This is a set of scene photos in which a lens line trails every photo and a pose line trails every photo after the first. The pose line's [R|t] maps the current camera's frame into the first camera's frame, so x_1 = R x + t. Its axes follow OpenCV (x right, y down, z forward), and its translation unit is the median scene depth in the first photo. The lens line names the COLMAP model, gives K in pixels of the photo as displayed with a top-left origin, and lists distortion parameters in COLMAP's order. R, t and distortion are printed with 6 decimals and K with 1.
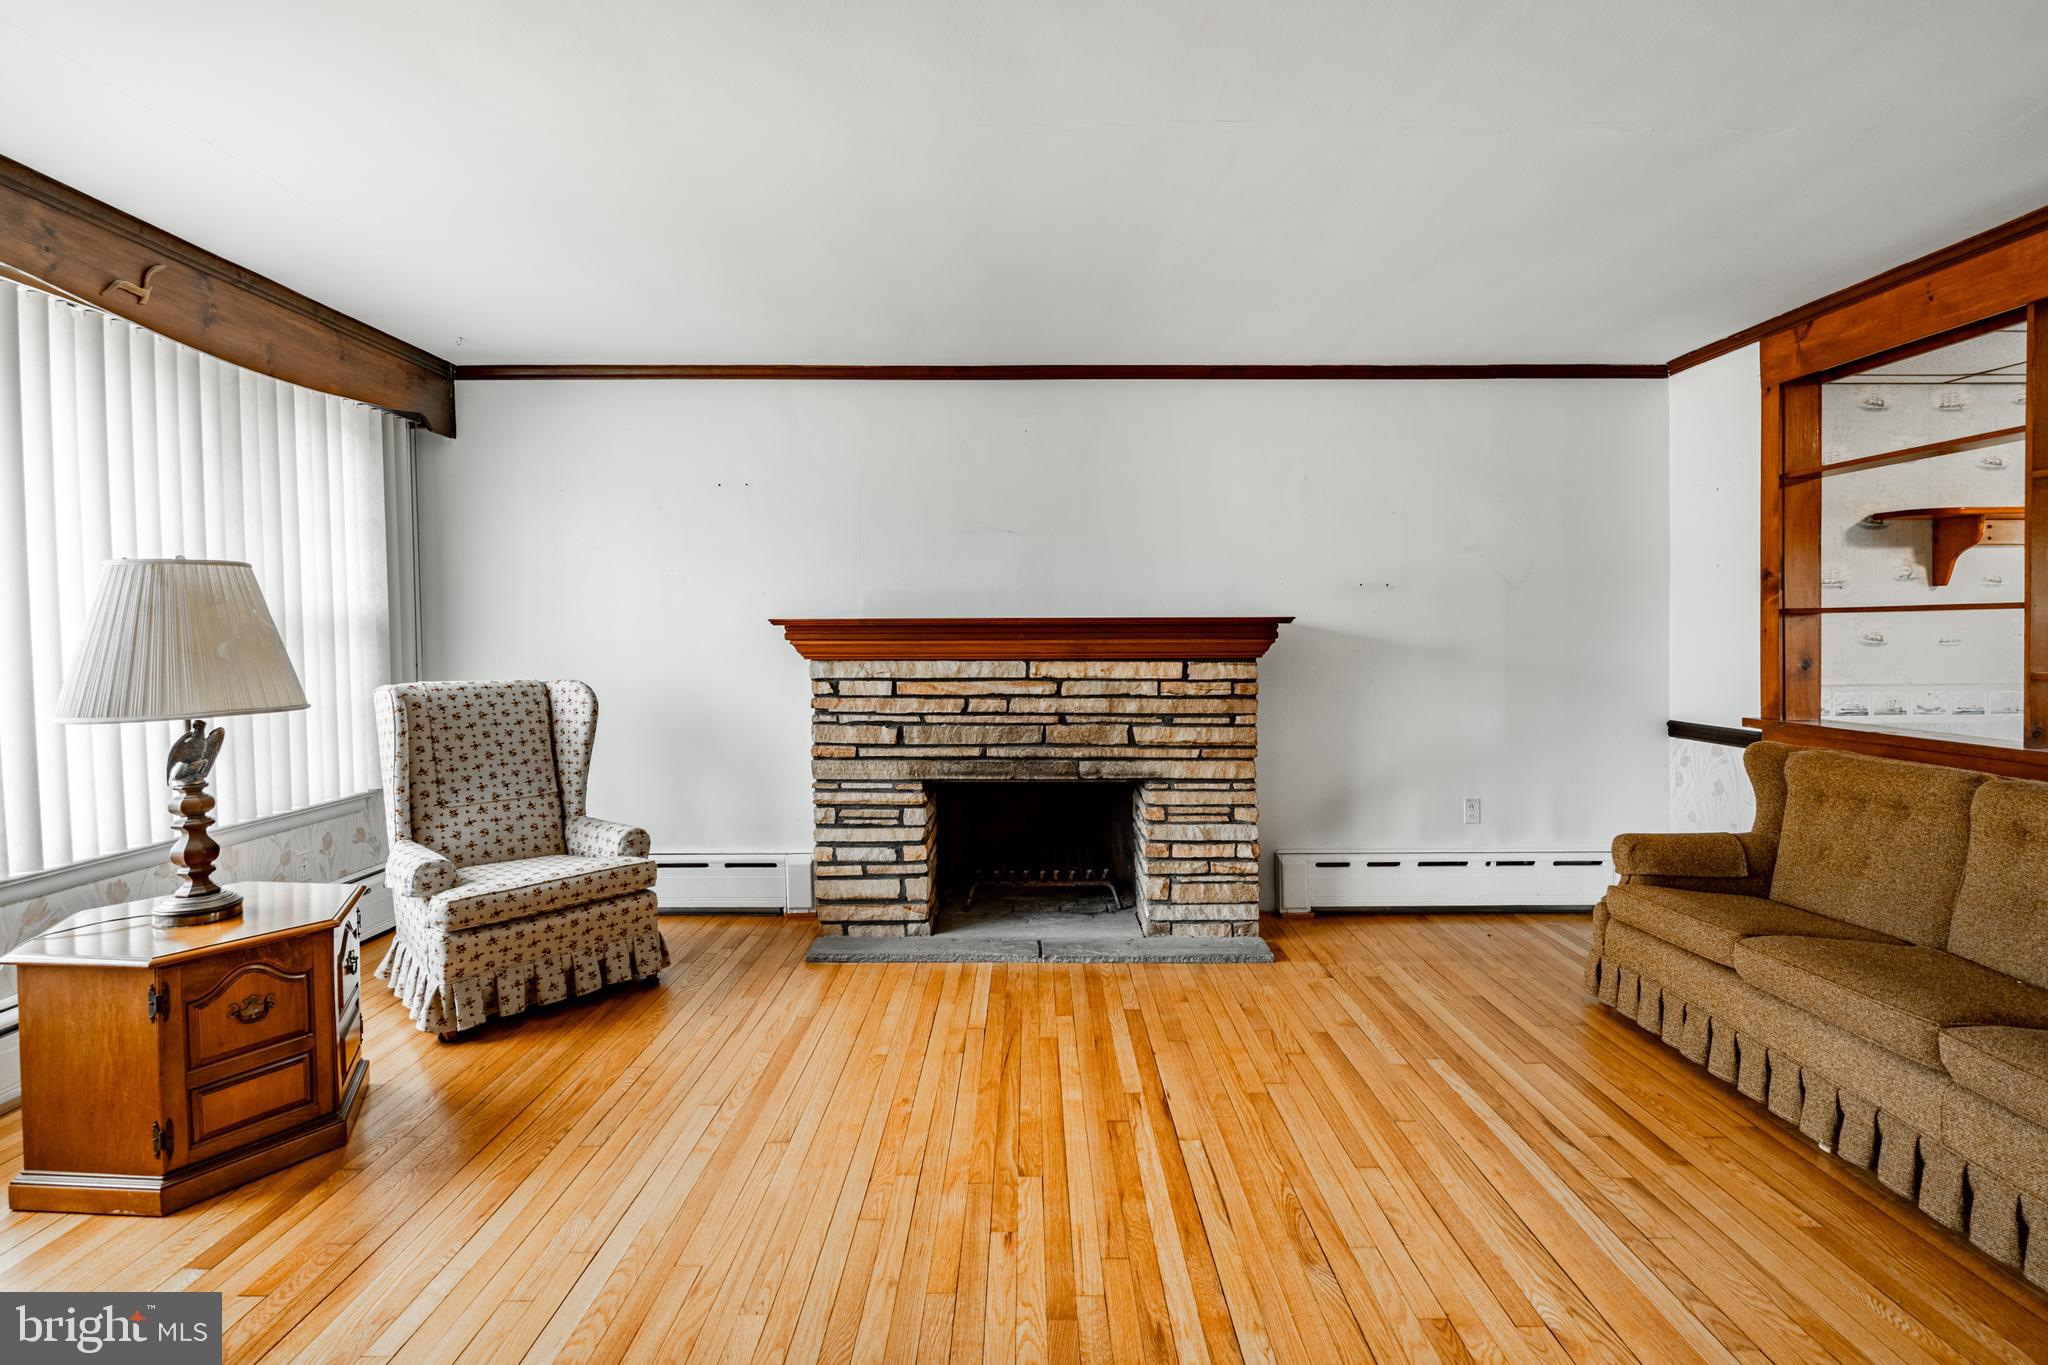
lens RADIAL K [[931.7, 0, 1039.5], [0, 931.7, 638.1], [0, 0, 1]] dist [-0.000677, 0.001008]
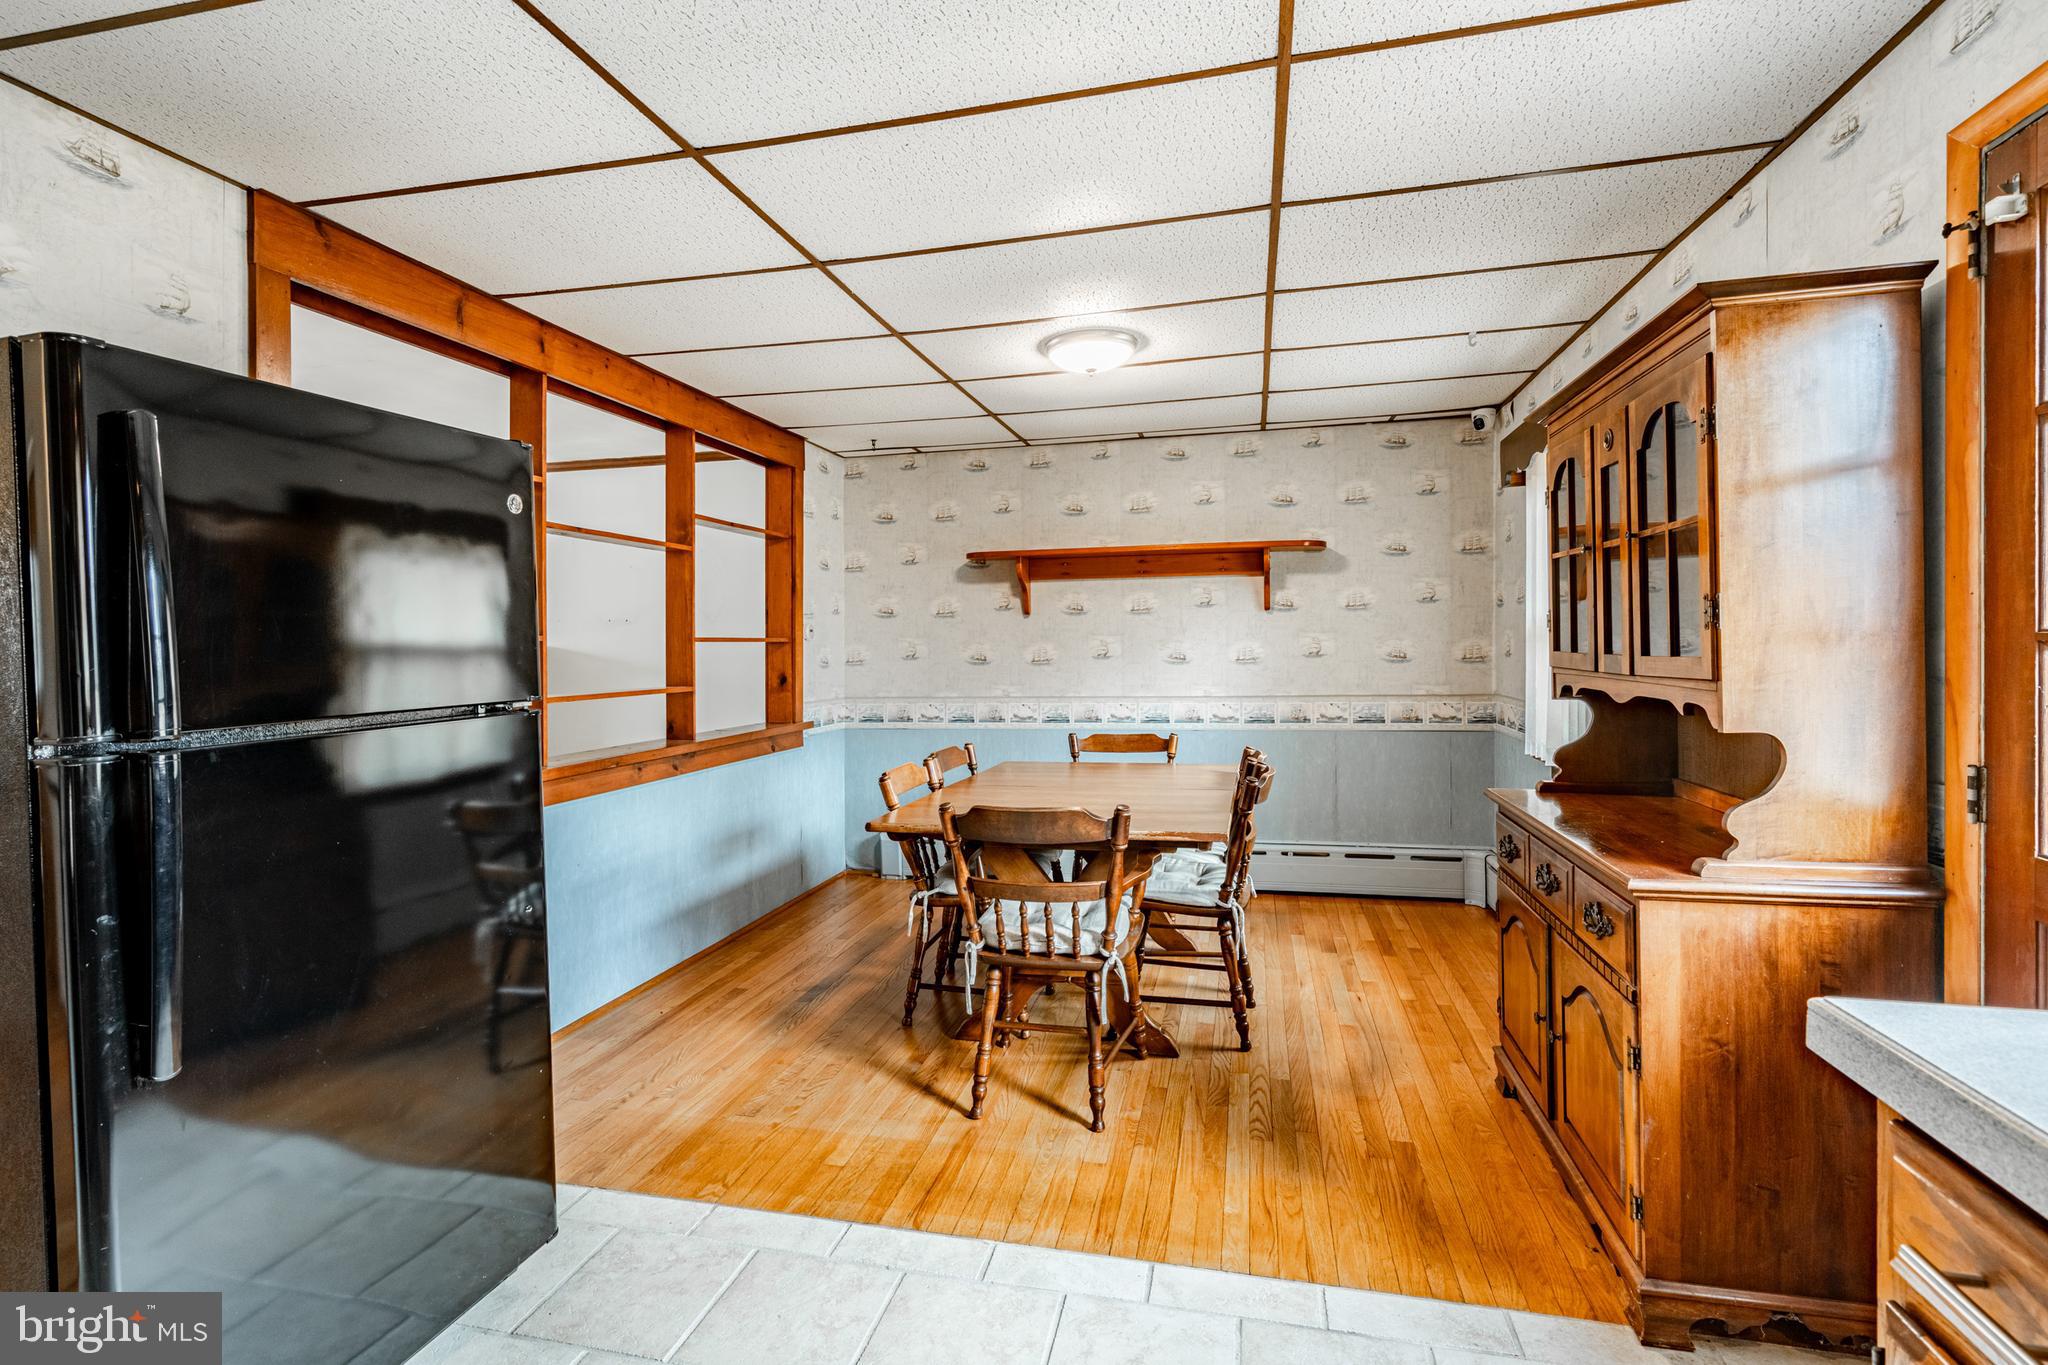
lens RADIAL K [[931.7, 0, 1024.2], [0, 931.7, 647.5], [0, 0, 1]] dist [-0.000677, 0.001008]
pose [[0.971222, -0.005916, -0.238103, 1.392774], [0.007760, 0.999947, 0.006807, -0.024660], [0.238050, -0.008459, 0.971216, -0.186841]]
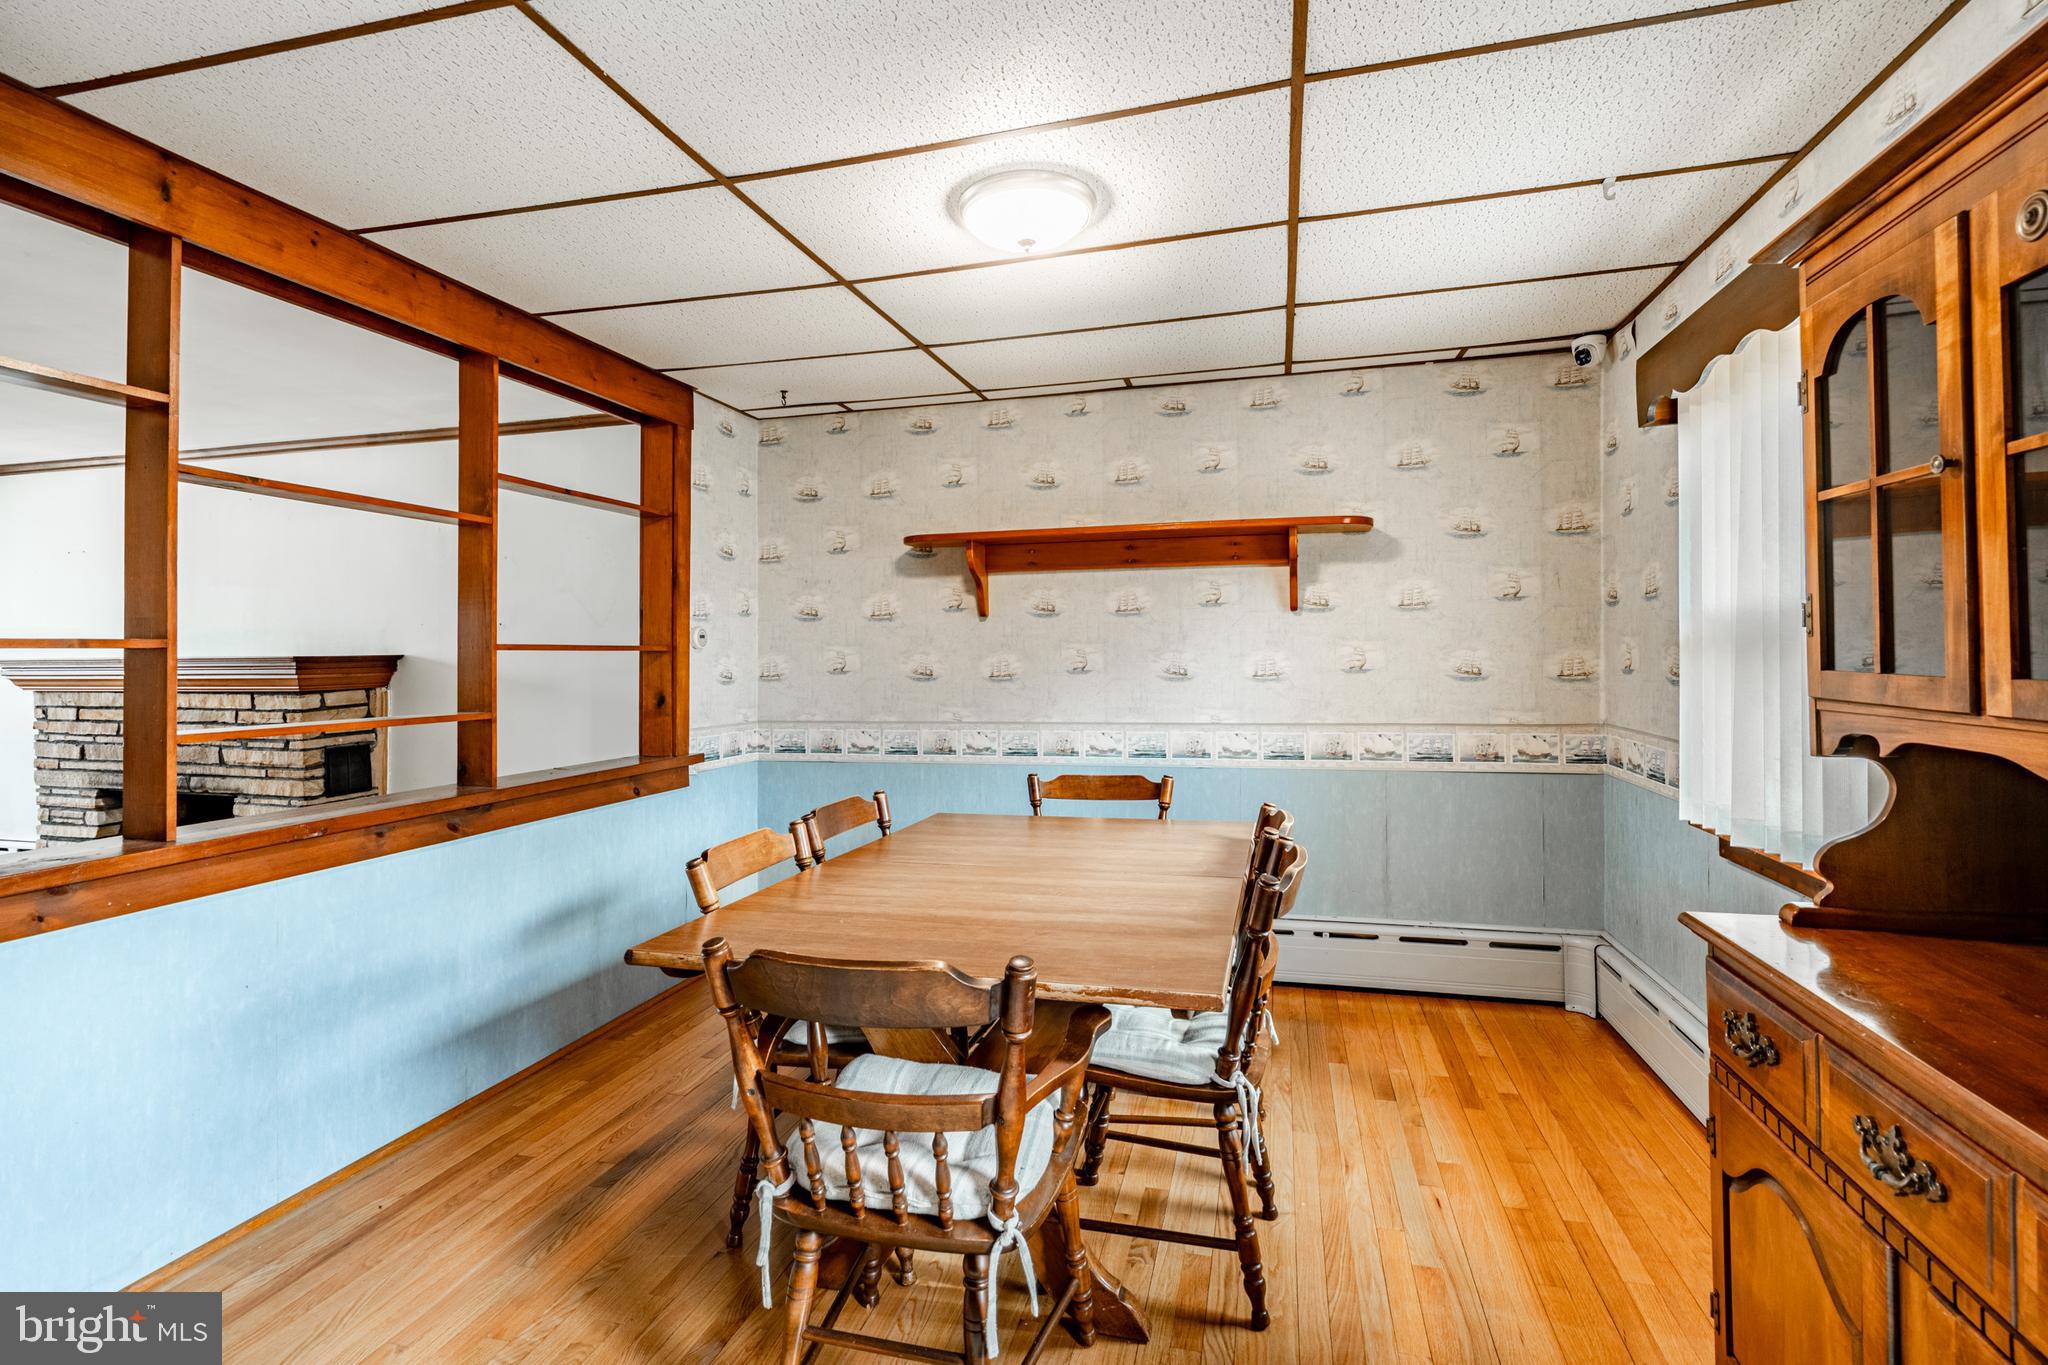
lens RADIAL K [[931.7, 0, 1029.6], [0, 931.7, 639.1], [0, 0, 1]] dist [-0.000677, 0.001008]
pose [[0.965911, -0.008260, -0.258742, 1.397372], [0.004897, 0.999895, -0.013640, -0.023256], [0.258827, 0.011908, 0.965850, 0.122419]]
